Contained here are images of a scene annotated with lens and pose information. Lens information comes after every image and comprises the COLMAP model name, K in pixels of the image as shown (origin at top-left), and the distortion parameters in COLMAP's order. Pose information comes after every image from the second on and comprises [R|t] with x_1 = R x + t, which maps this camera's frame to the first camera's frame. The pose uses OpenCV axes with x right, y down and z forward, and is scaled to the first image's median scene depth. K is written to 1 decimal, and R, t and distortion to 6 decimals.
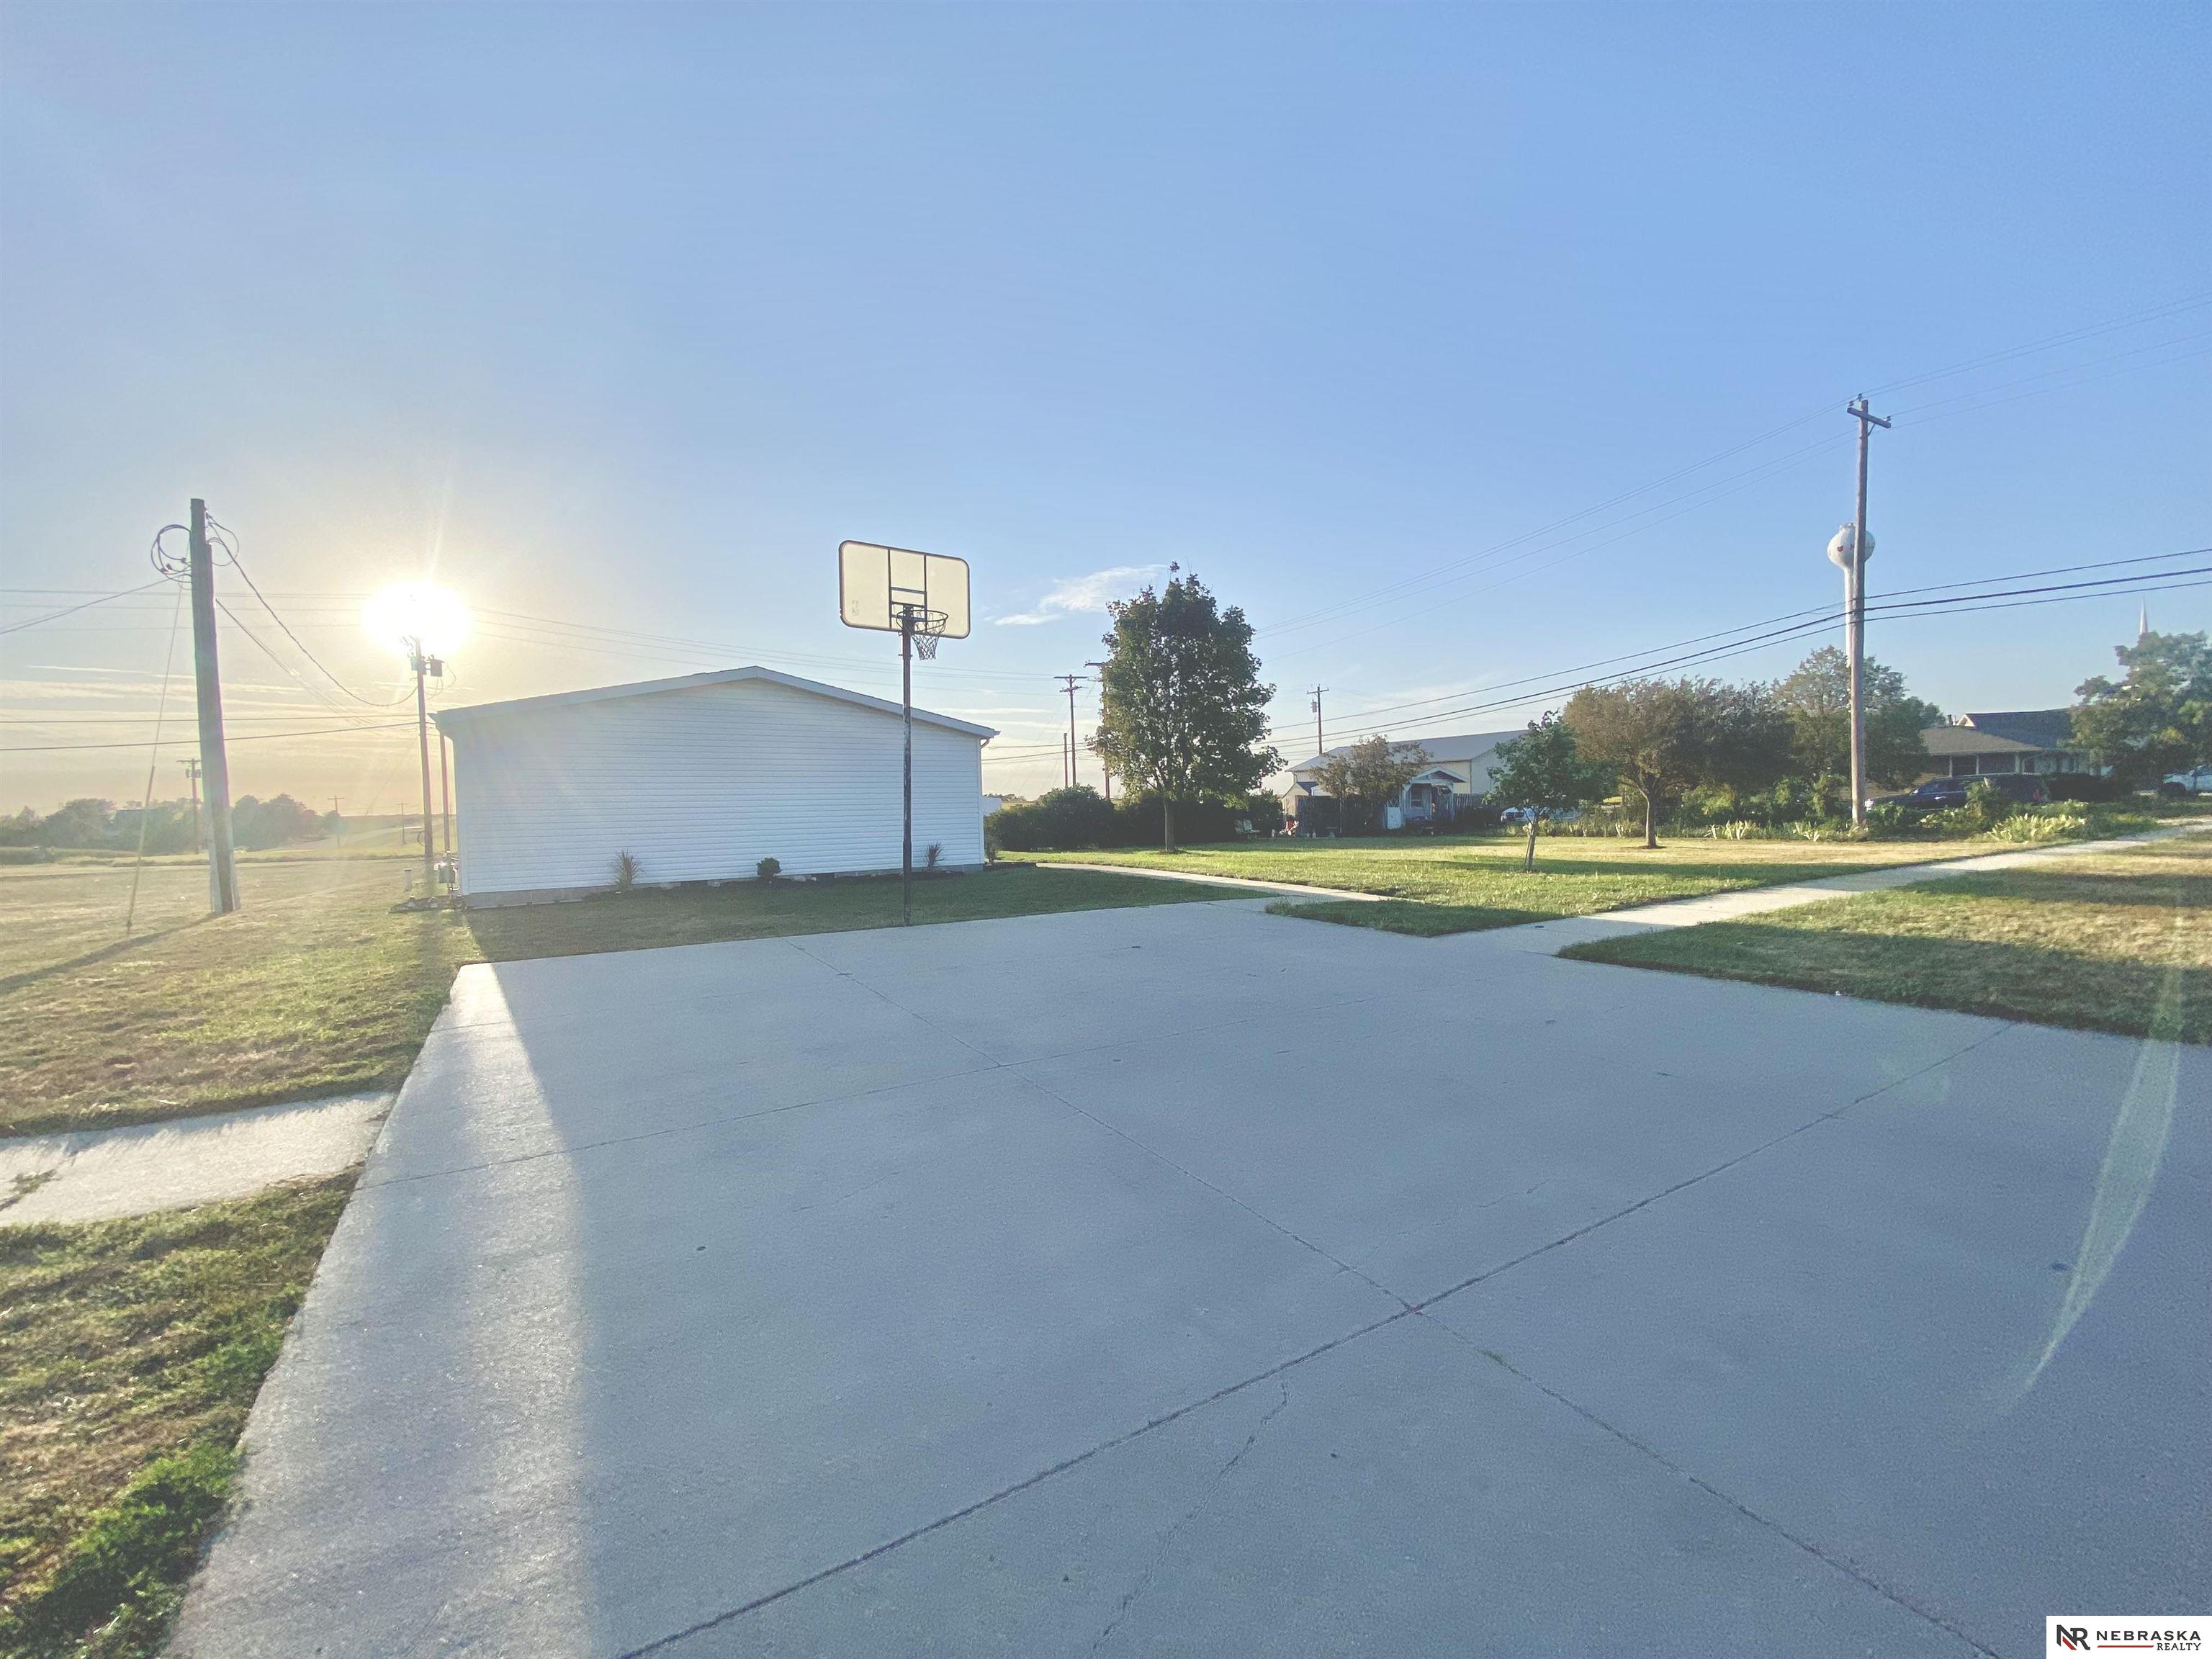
lens RADIAL K [[895.1, 0, 1106.0], [0, 895.1, 829.5], [0, 0, 1]] dist [0.037034, -0.026972]
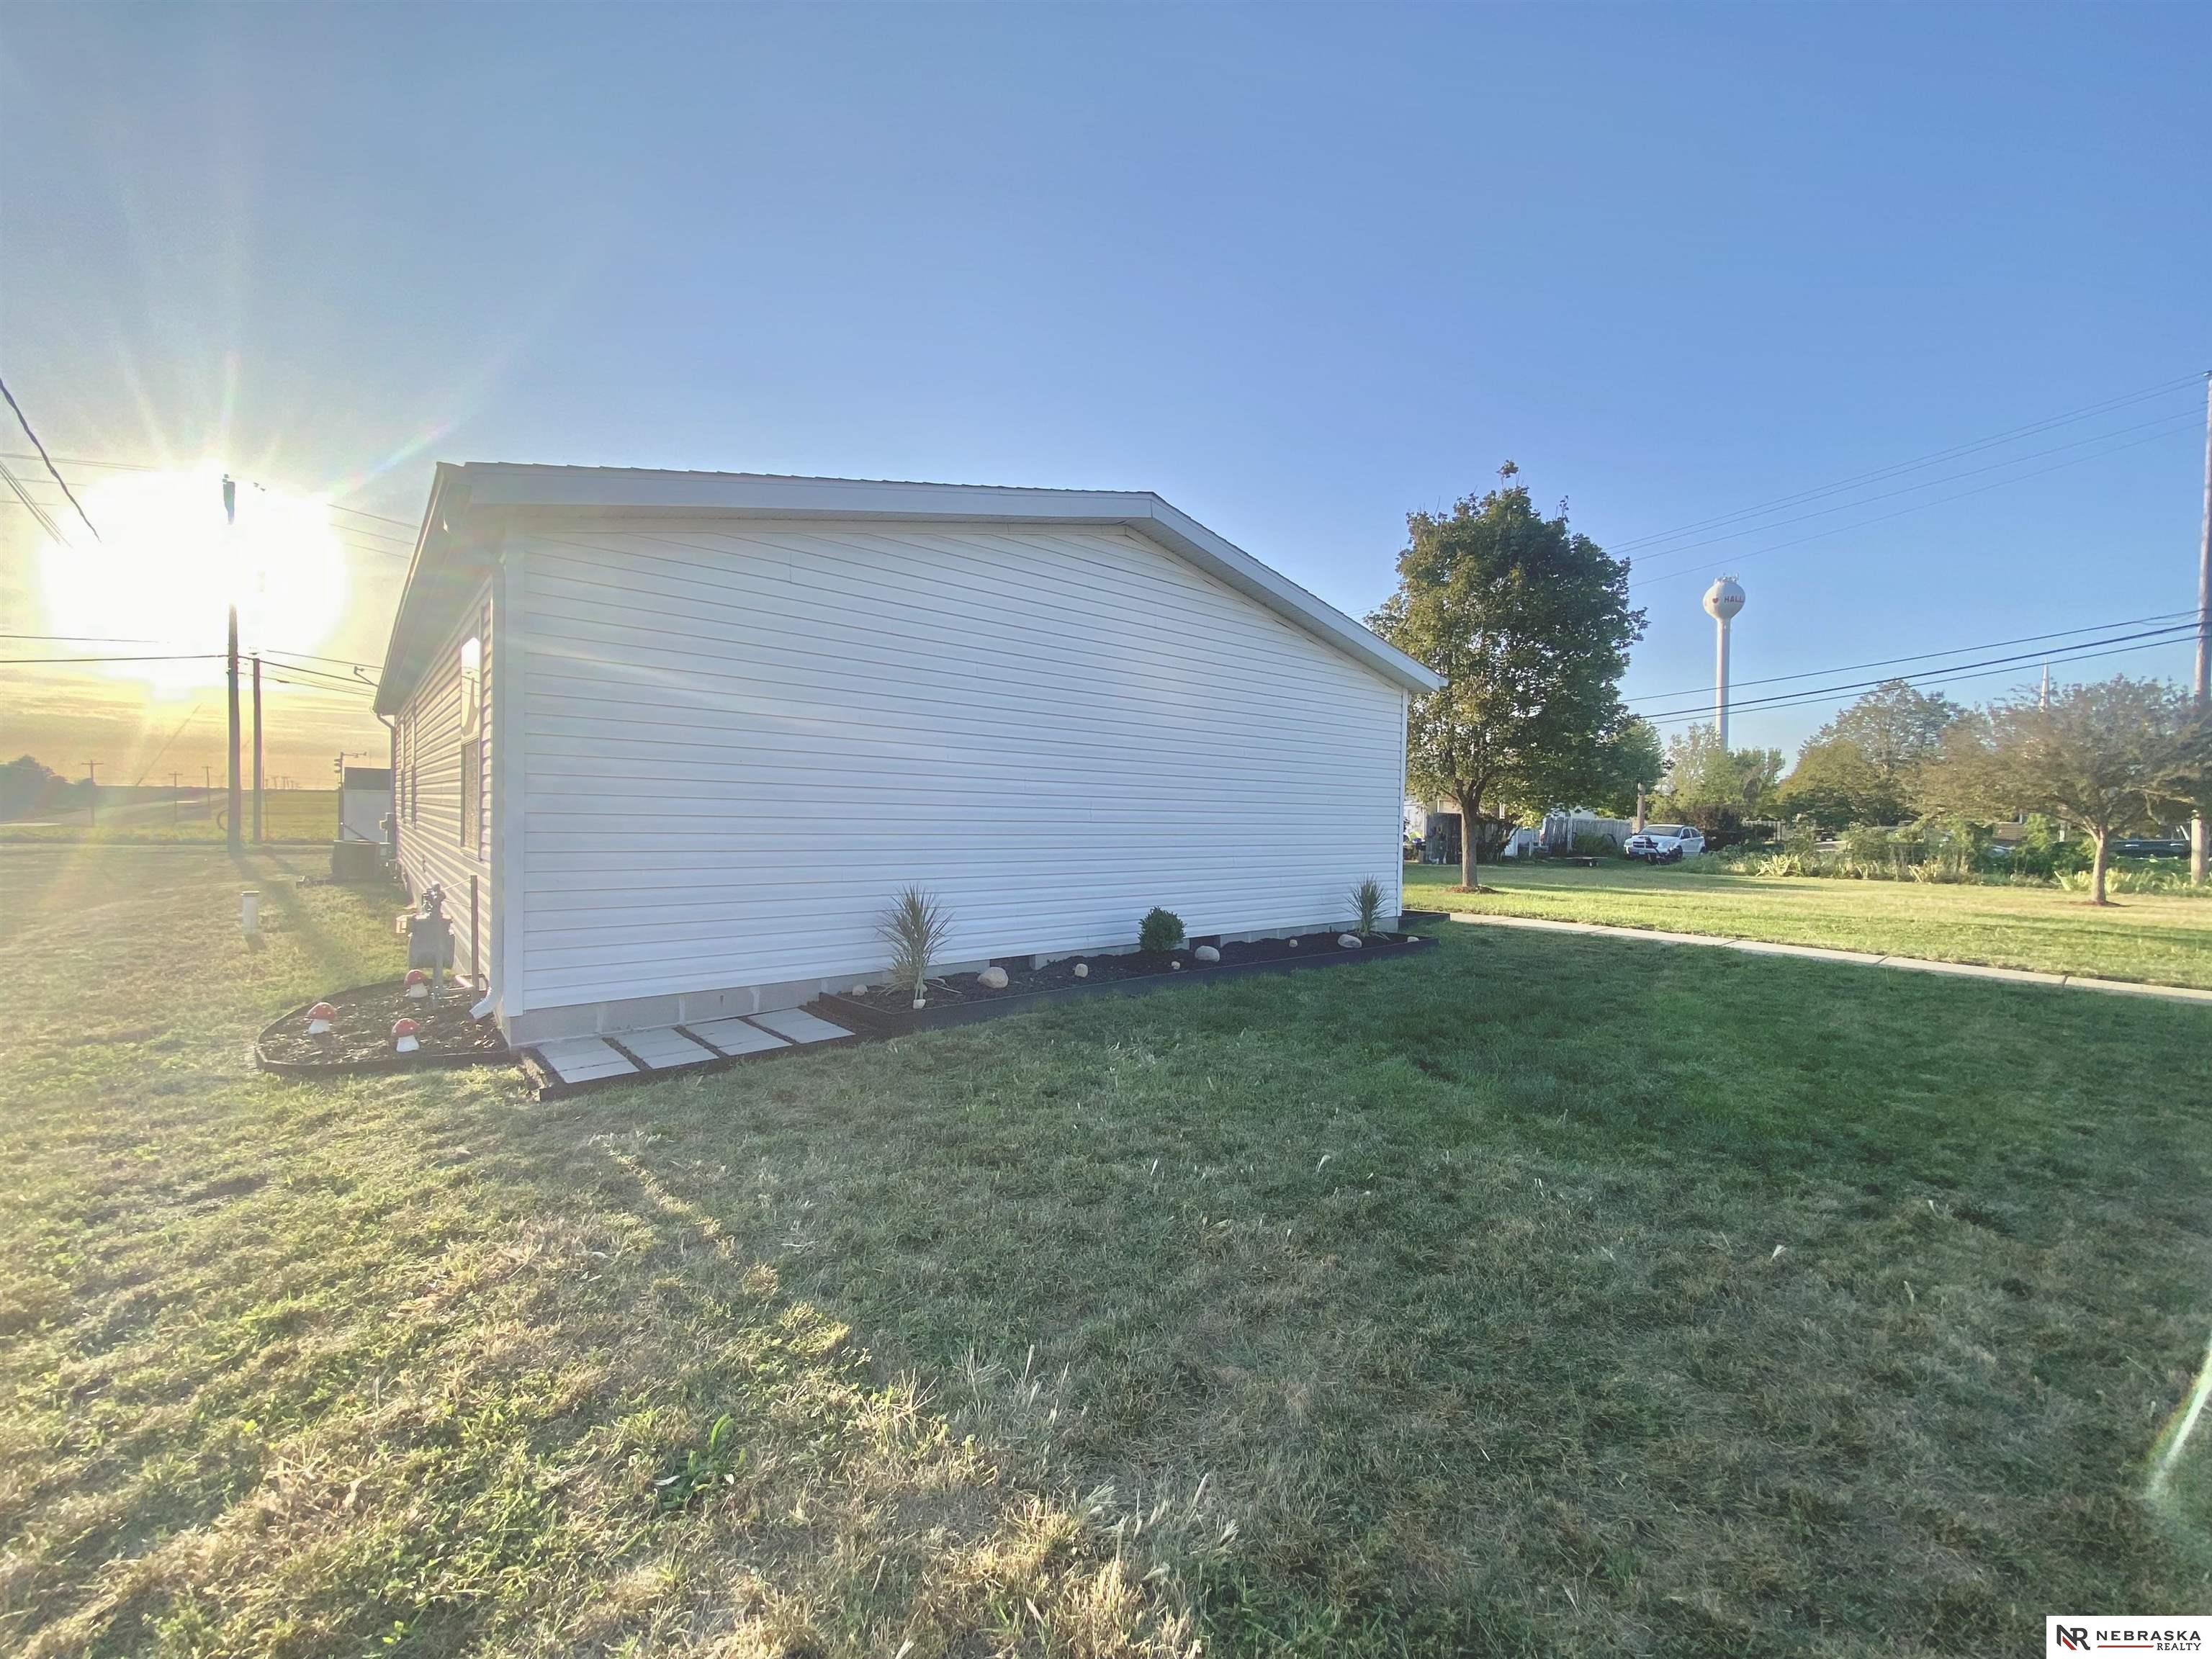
lens RADIAL K [[895.1, 0, 1106.0], [0, 895.1, 829.5], [0, 0, 1]] dist [0.037034, -0.026972]
pose [[0.989033, 0.039563, 0.142298, -0.475889], [-0.038259, 0.999197, -0.011892, -0.001339], [-0.142655, 0.006318, 0.989752, 0.555801]]
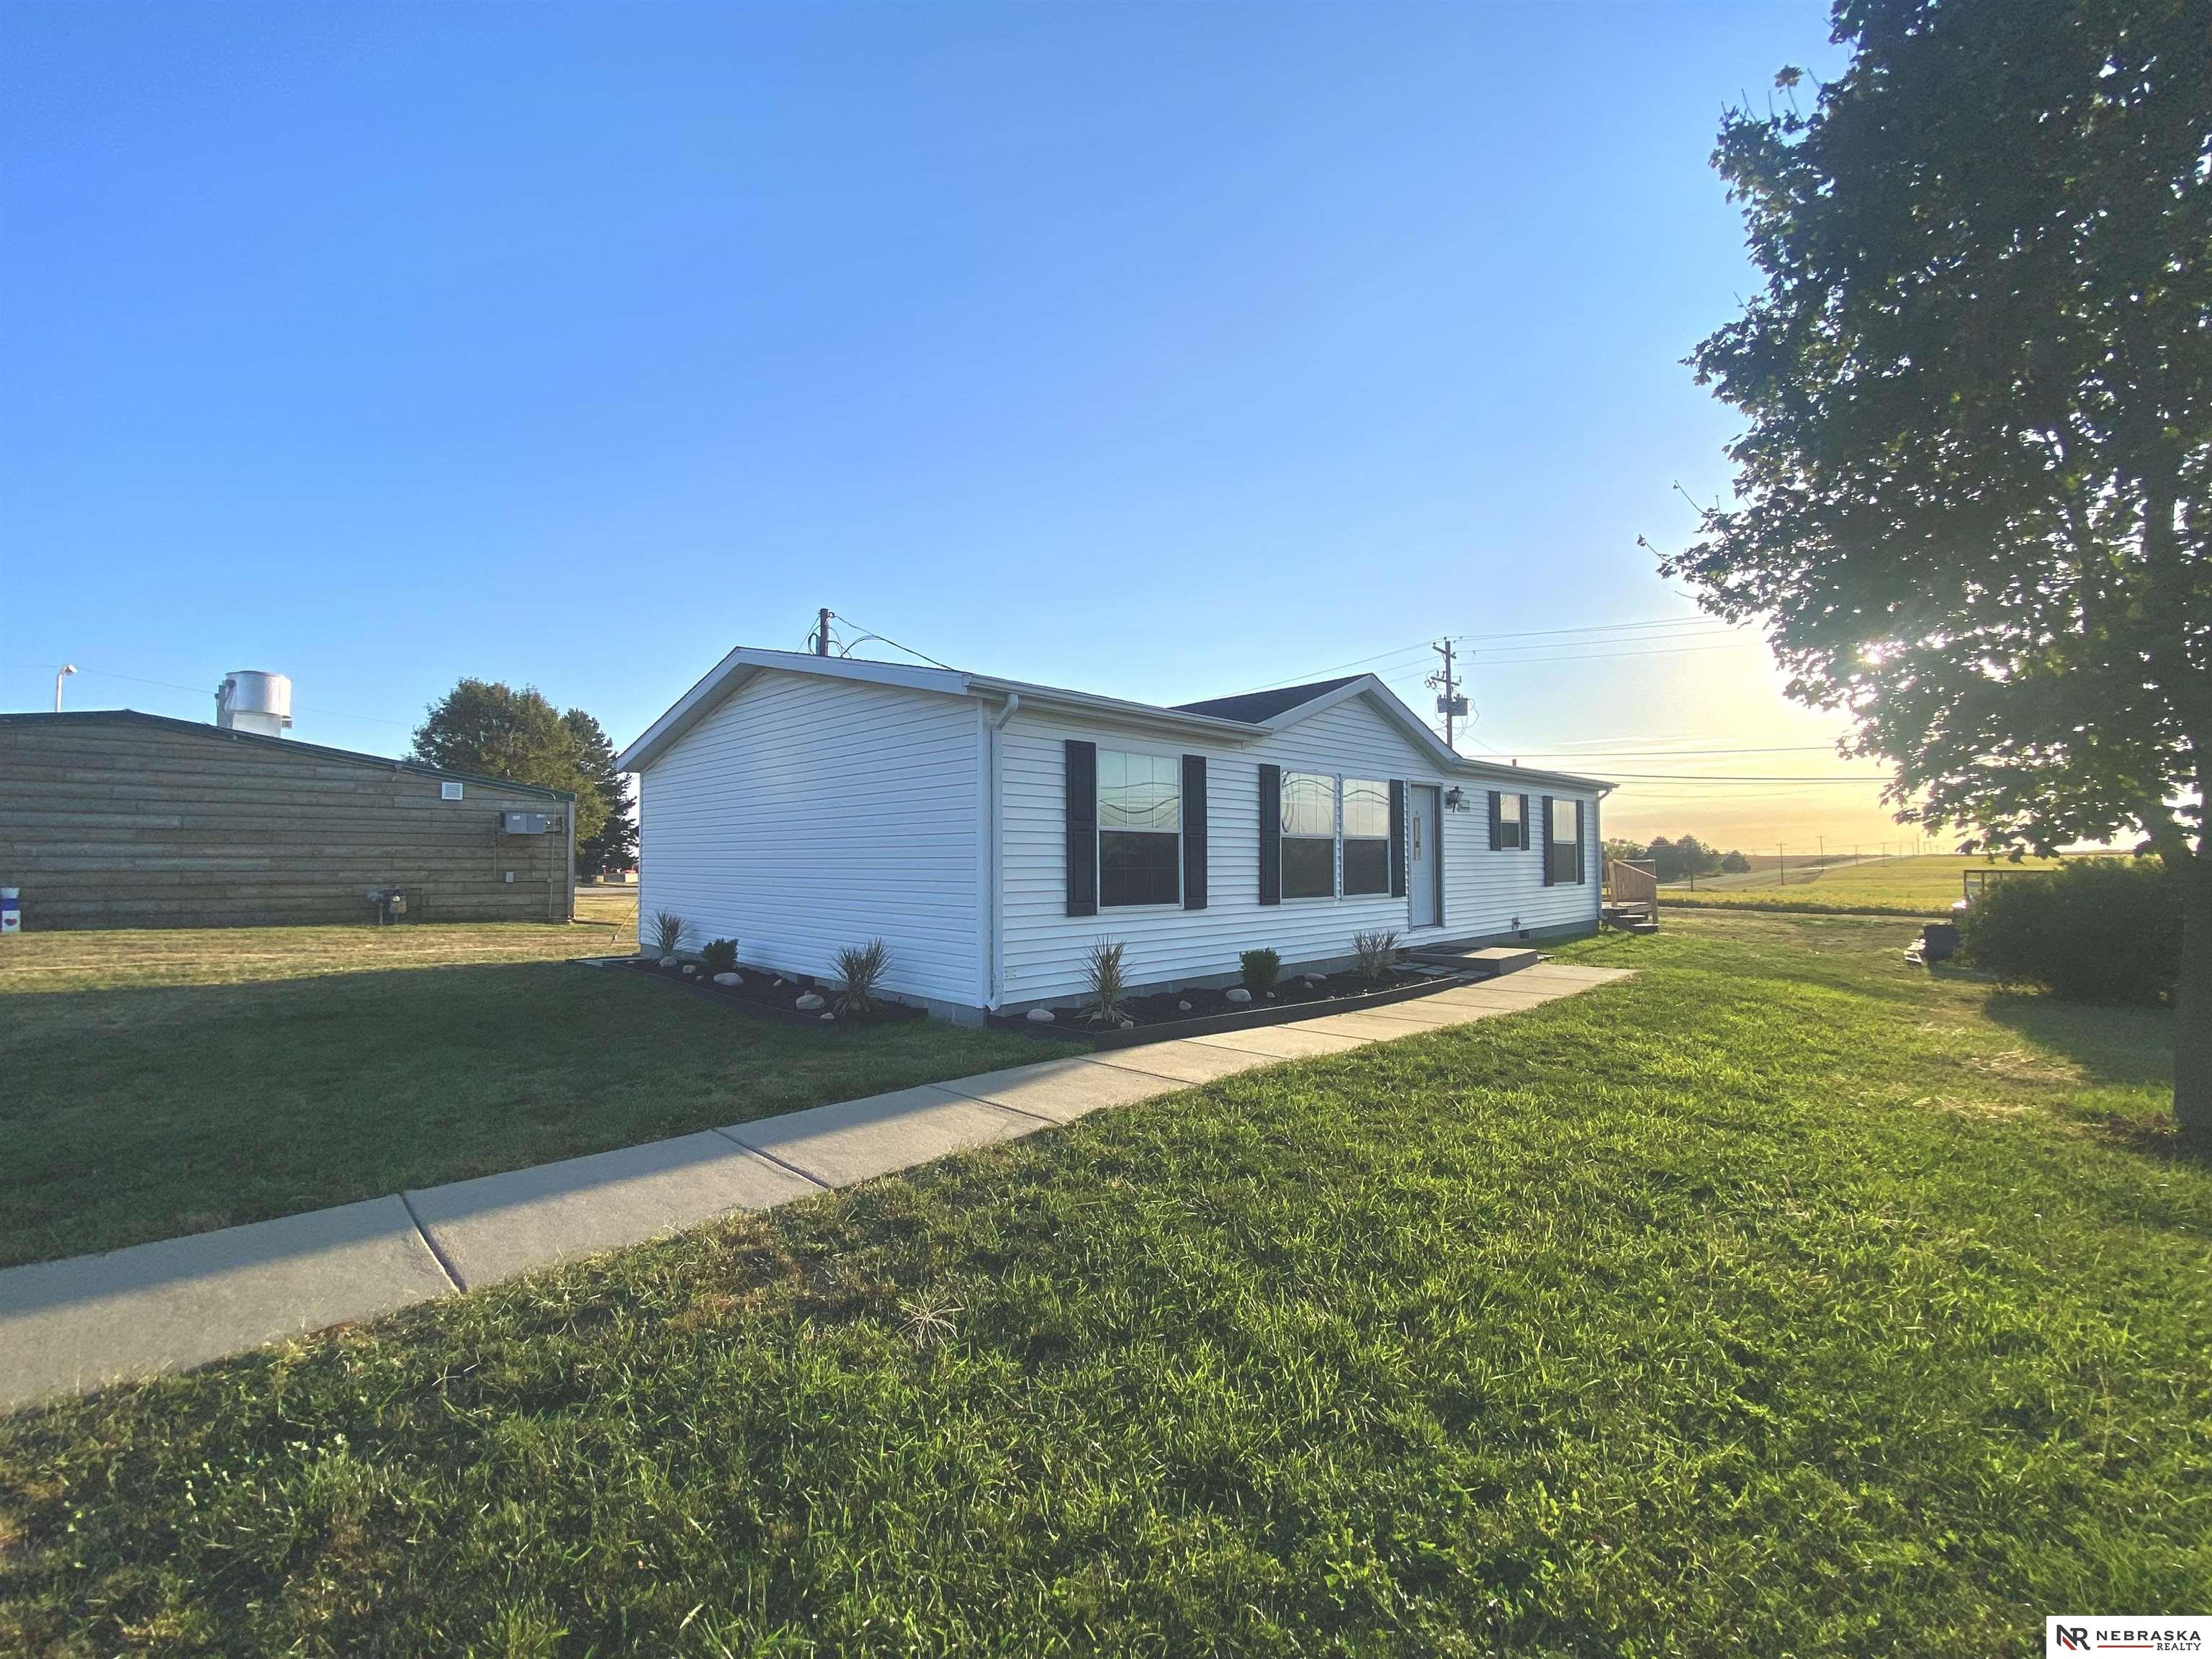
lens RADIAL K [[895.1, 0, 1106.0], [0, 895.1, 829.5], [0, 0, 1]] dist [0.037034, -0.026972]
pose [[0.200992, -0.011803, -0.979522, 0.315694], [-0.035043, 0.999201, -0.019230, -0.043702], [0.978966, 0.038190, 0.200418, 1.138895]]
